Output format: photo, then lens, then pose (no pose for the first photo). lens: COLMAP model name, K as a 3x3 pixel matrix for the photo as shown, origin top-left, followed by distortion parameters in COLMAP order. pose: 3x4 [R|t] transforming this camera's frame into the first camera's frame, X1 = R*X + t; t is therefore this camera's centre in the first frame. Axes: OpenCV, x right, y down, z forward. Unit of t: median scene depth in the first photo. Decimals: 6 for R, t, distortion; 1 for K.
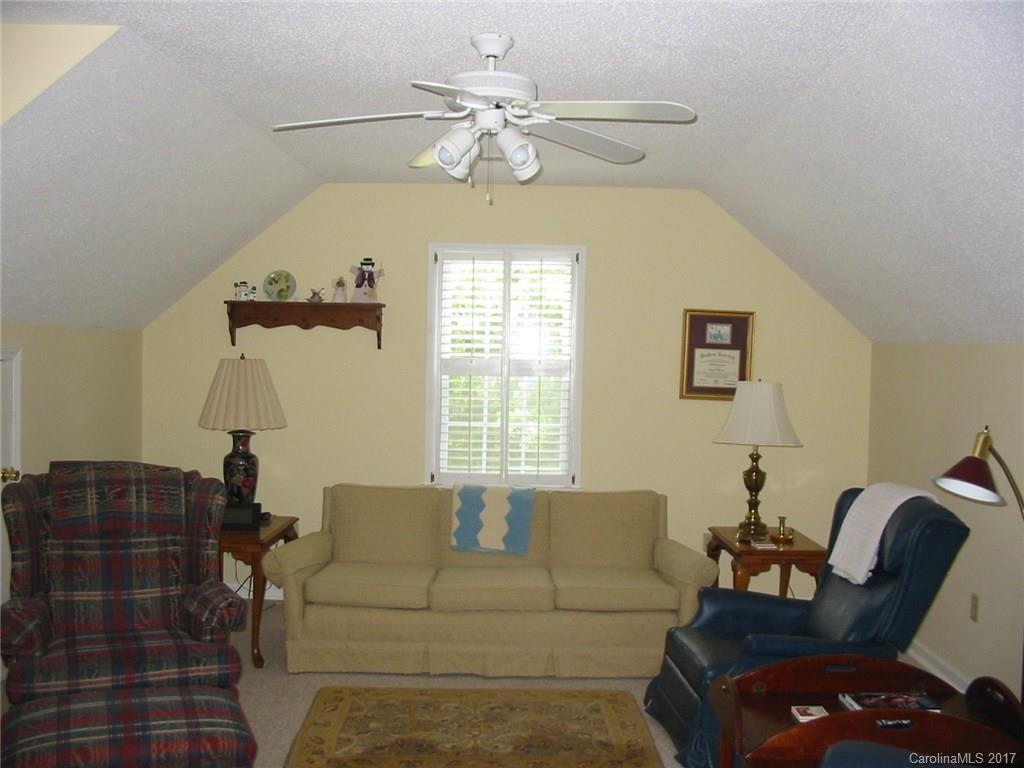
lens RADIAL K [[1067.5, 0, 512.4], [0, 1067.5, 384.6], [0, 0, 1]] dist [-0.175187, 0.209917]
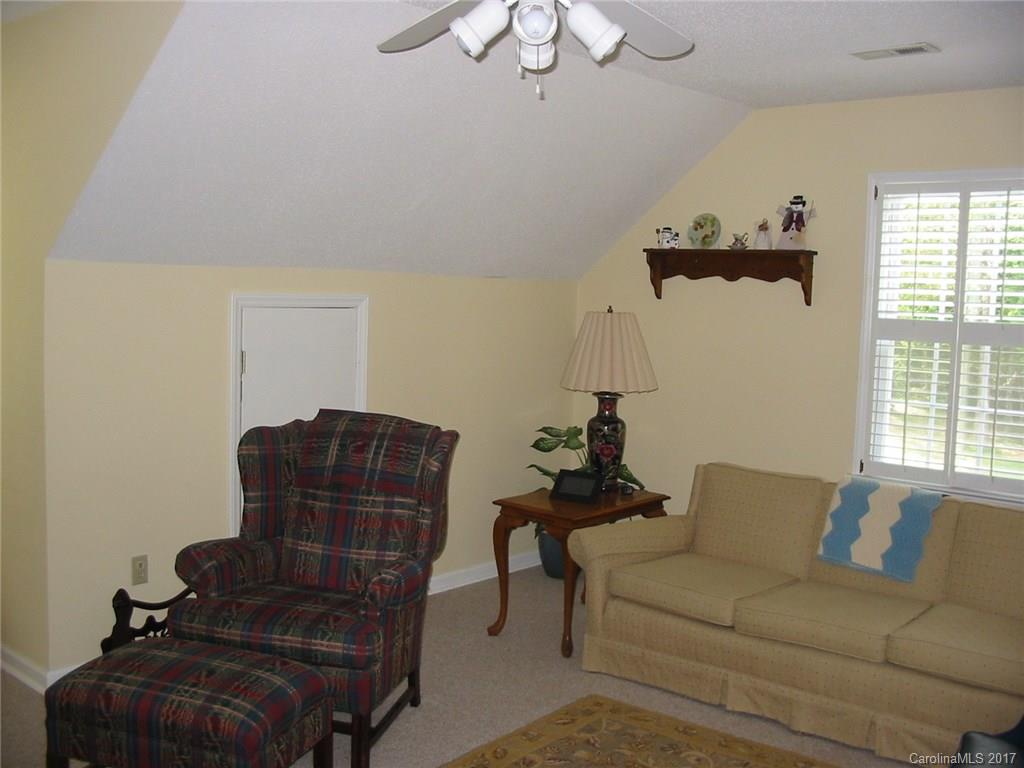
lens RADIAL K [[1067.5, 0, 512.4], [0, 1067.5, 384.6], [0, 0, 1]] dist [-0.175187, 0.209917]
pose [[0.760921, 0.061271, -0.645945, 0.294806], [-0.037076, 0.998011, 0.050990, -0.006650], [0.647784, -0.014850, 0.761679, 0.286813]]
